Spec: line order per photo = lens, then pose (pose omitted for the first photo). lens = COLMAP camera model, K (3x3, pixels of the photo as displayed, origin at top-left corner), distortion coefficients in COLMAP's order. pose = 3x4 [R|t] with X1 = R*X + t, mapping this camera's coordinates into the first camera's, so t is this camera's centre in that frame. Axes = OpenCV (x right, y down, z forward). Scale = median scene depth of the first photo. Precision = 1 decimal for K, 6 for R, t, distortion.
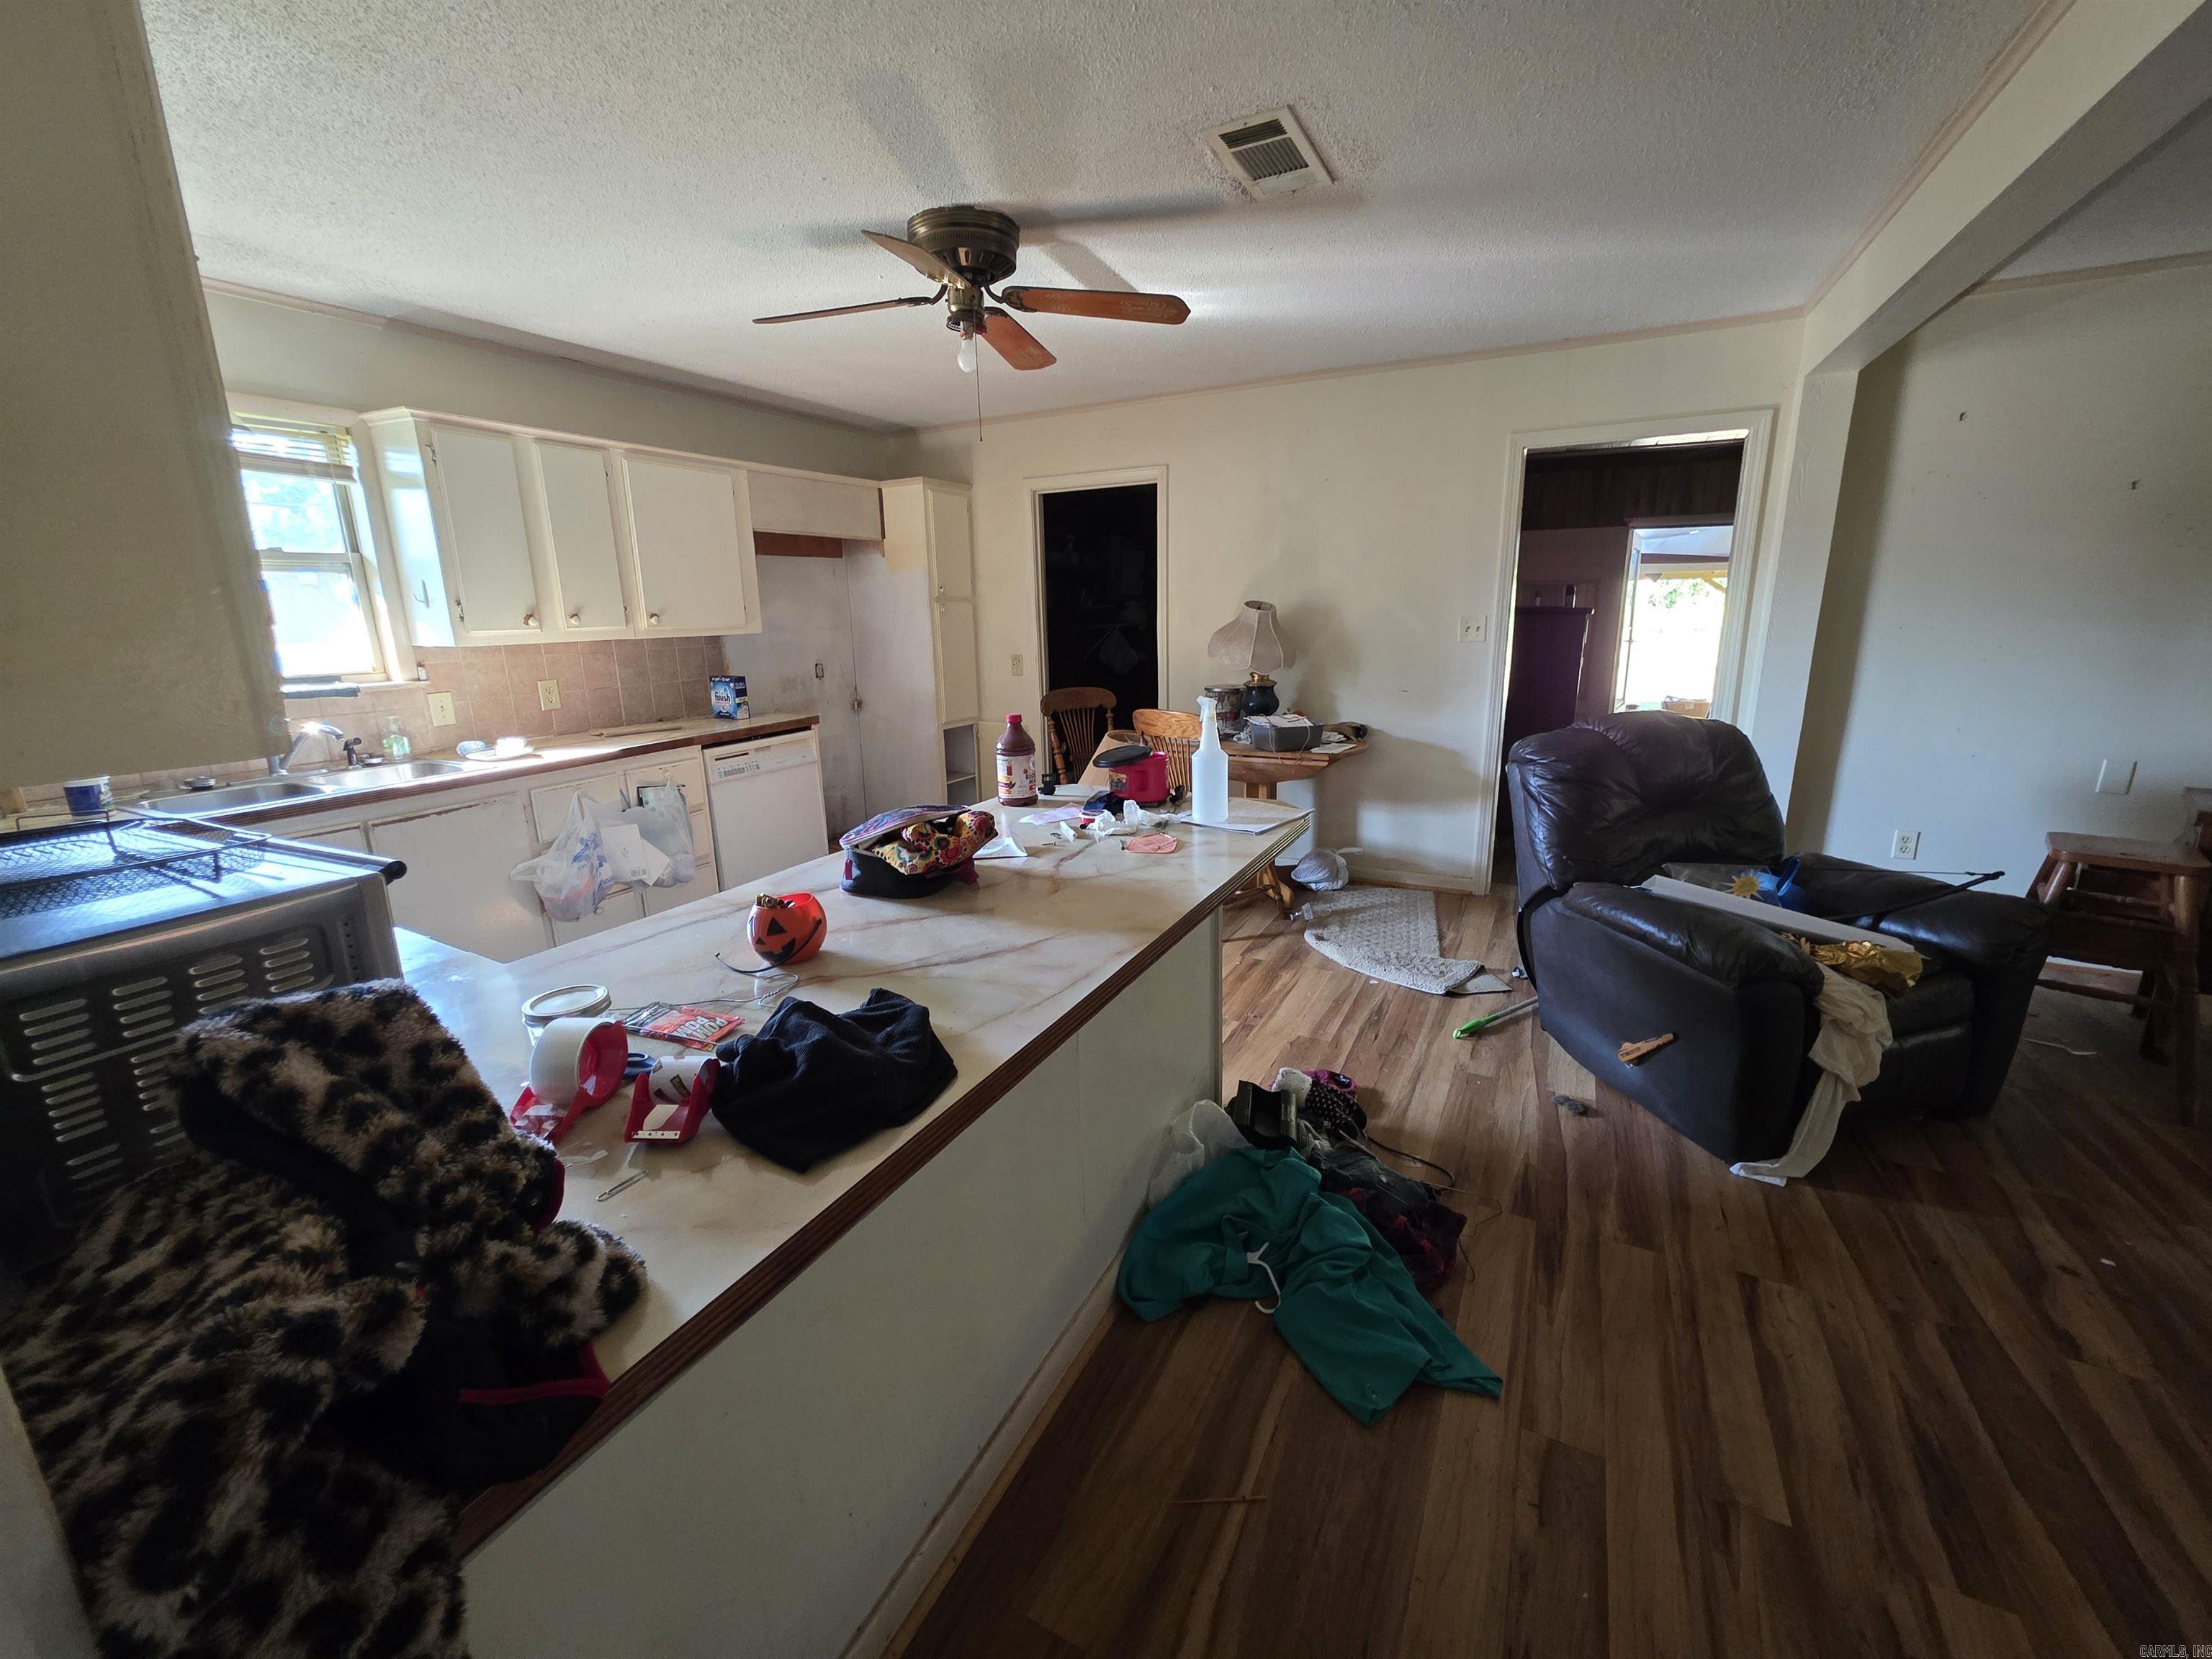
lens RADIAL K [[888.9, 0, 1109.0], [0, 888.9, 811.6], [0, 0, 1]] dist [0.003044, -0.001217]
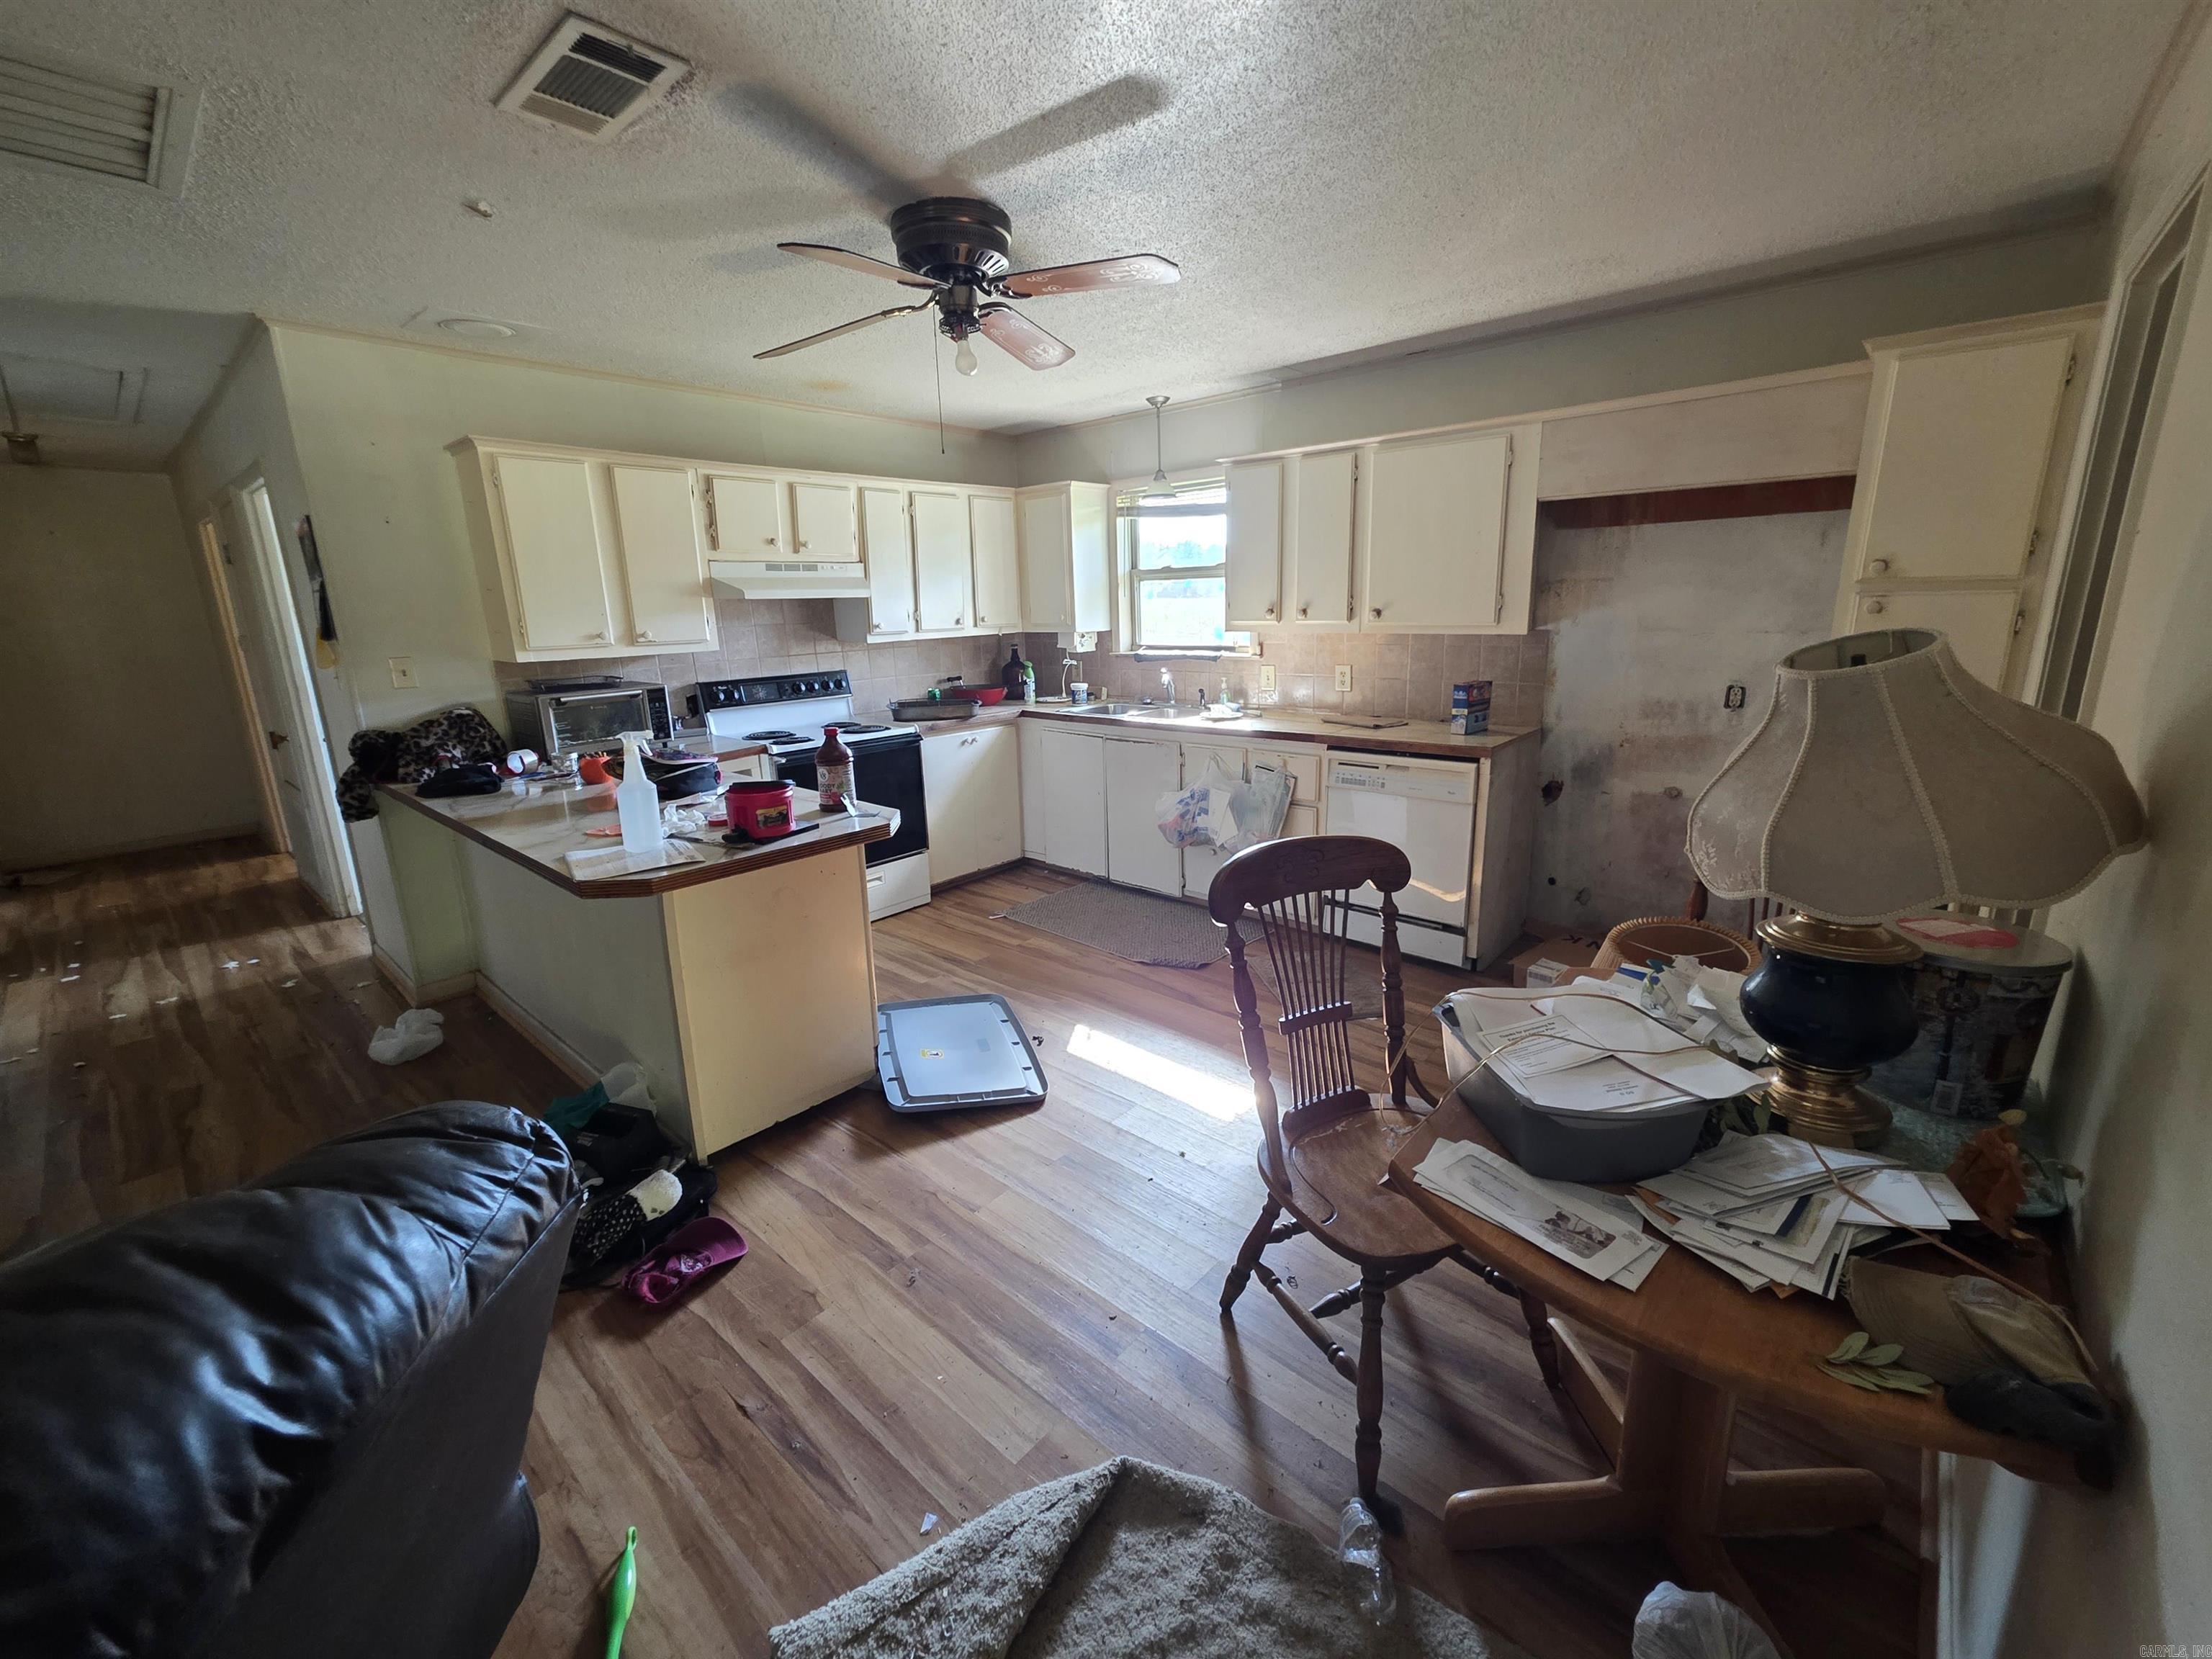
lens RADIAL K [[888.9, 0, 1112.9], [0, 888.9, 806.4], [0, 0, 1]] dist [0.003044, -0.001217]
pose [[-0.236363, 0.246715, -0.939821, 0.768458], [-0.193688, 0.935854, 0.294385, -0.363363], [0.952164, 0.251614, -0.173416, 1.374499]]
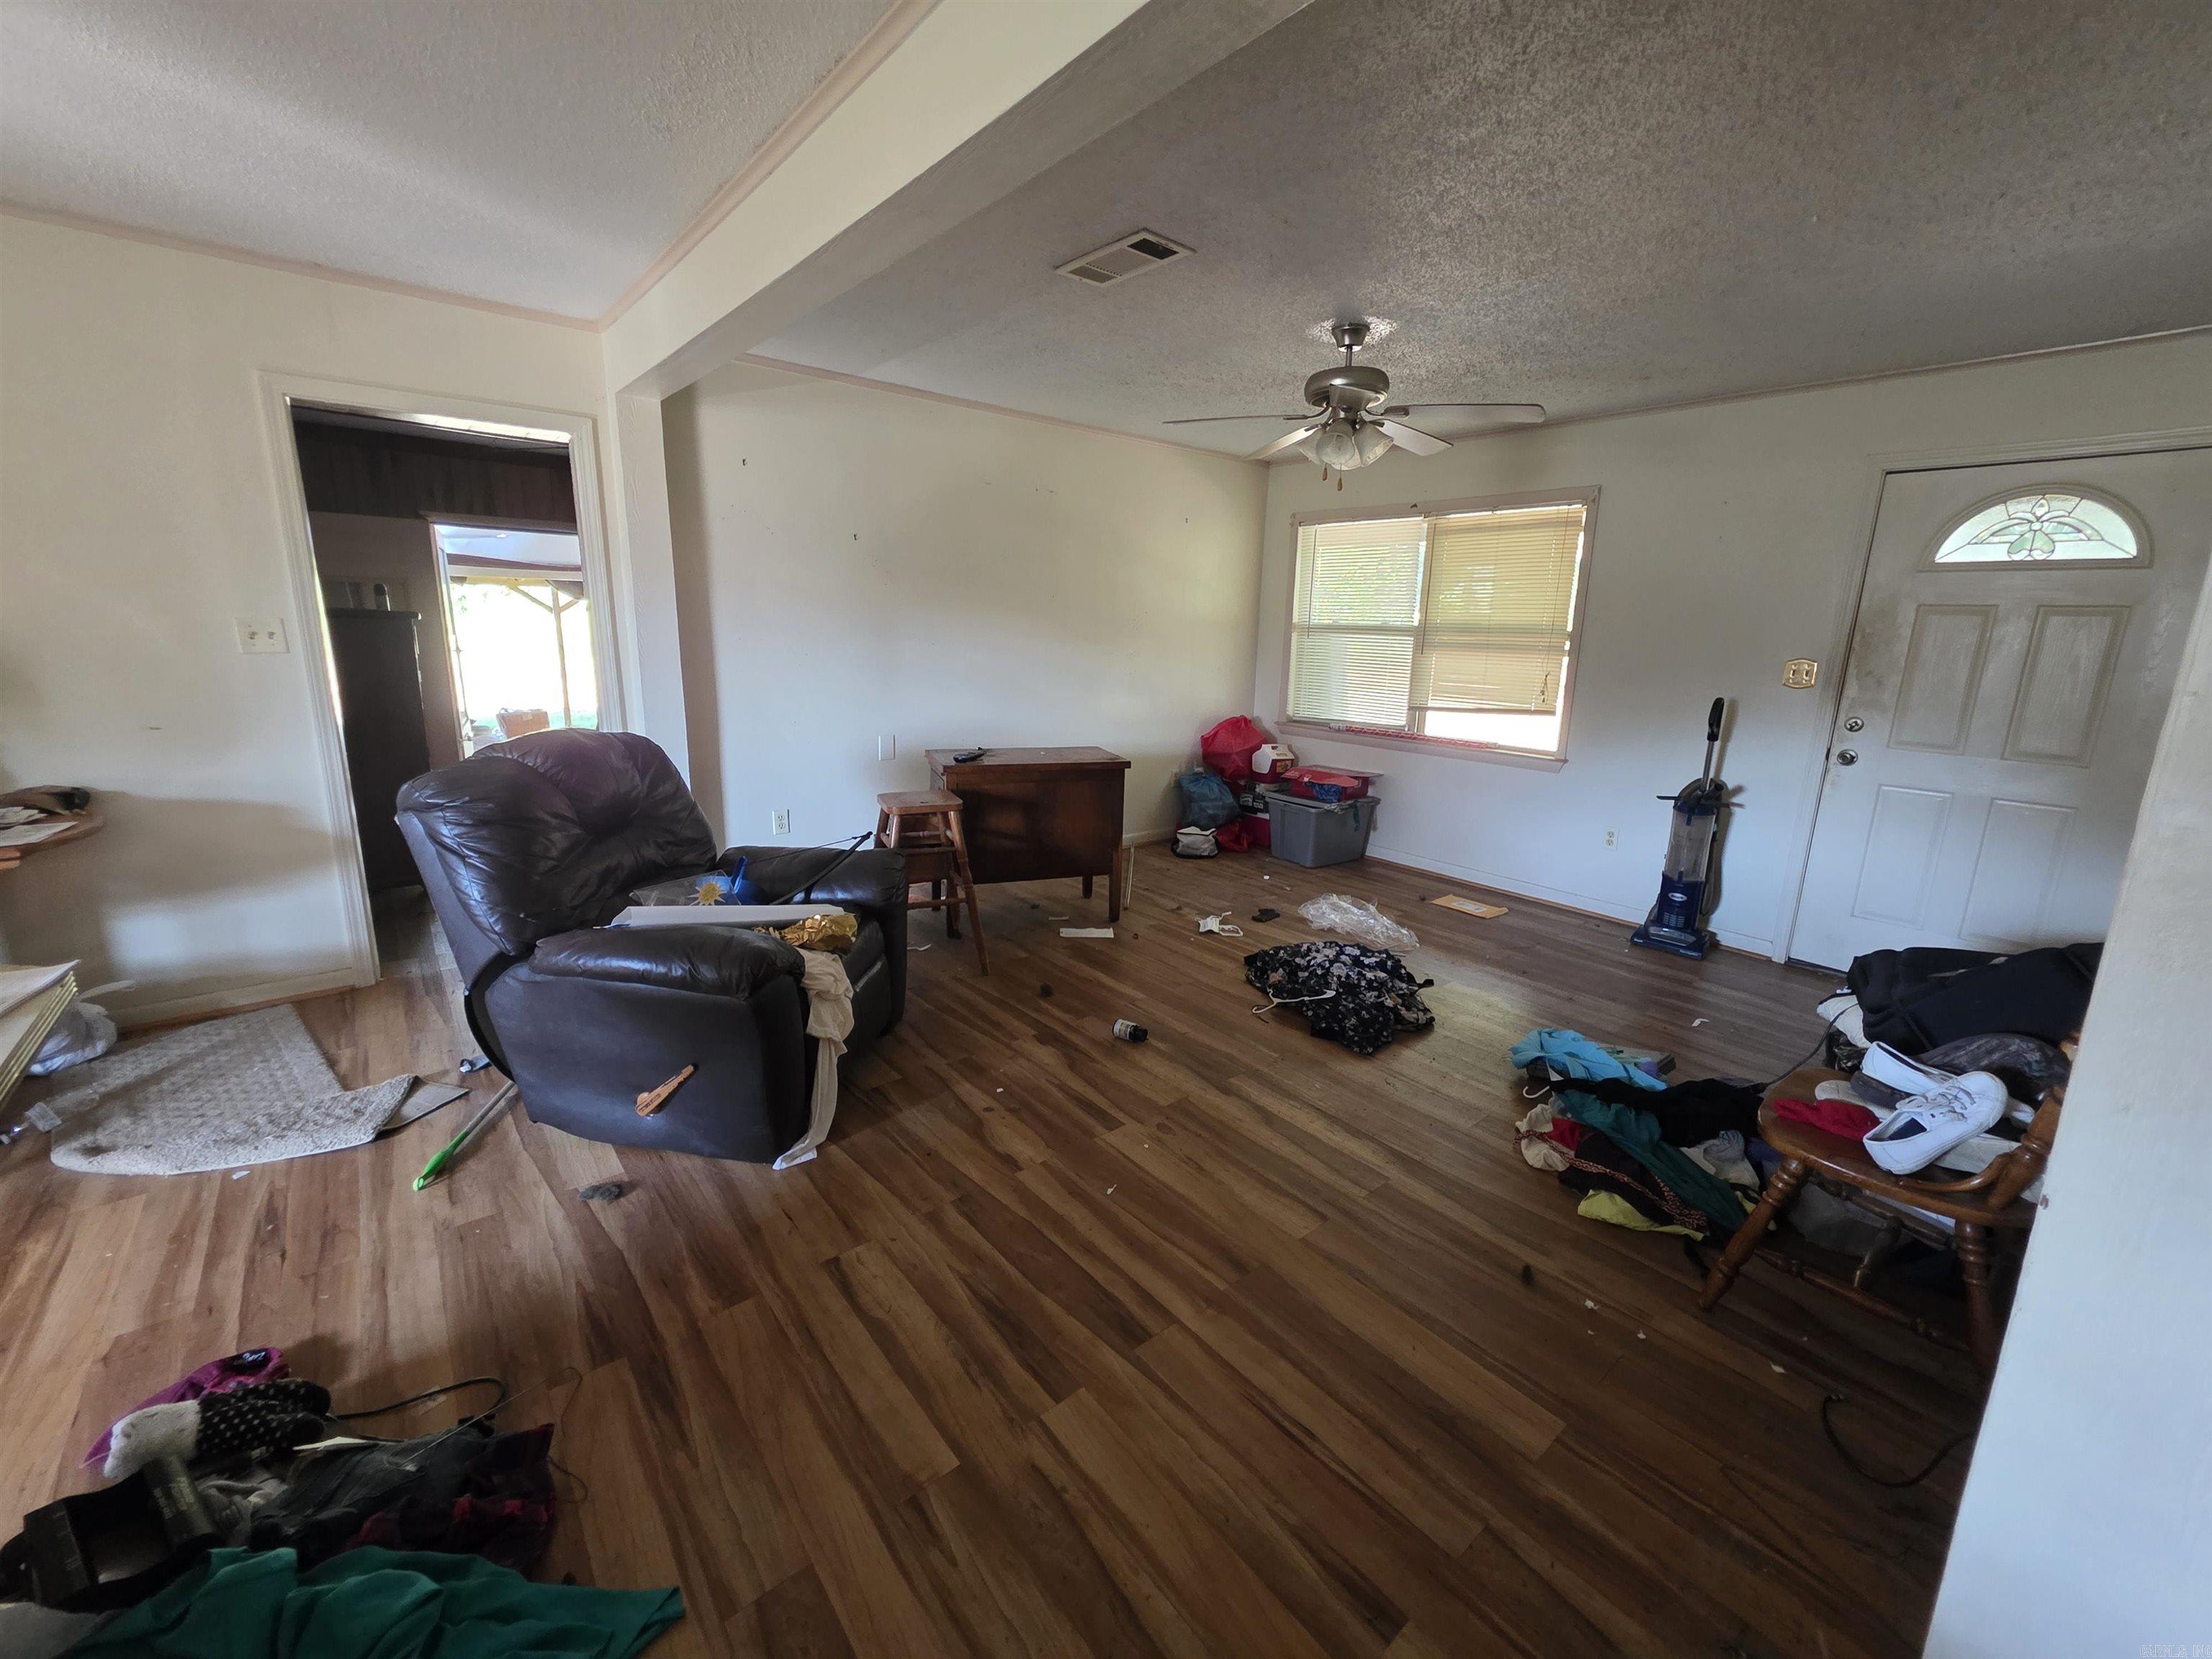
lens RADIAL K [[888.9, 0, 1120.9], [0, 888.9, 807.1], [0, 0, 1]] dist [0.003044, -0.001217]
pose [[0.380006, -0.164808, 0.910183, -0.008636], [0.177757, 0.978670, 0.102995, -0.031360], [-0.907743, 0.122653, 0.401196, 0.151918]]
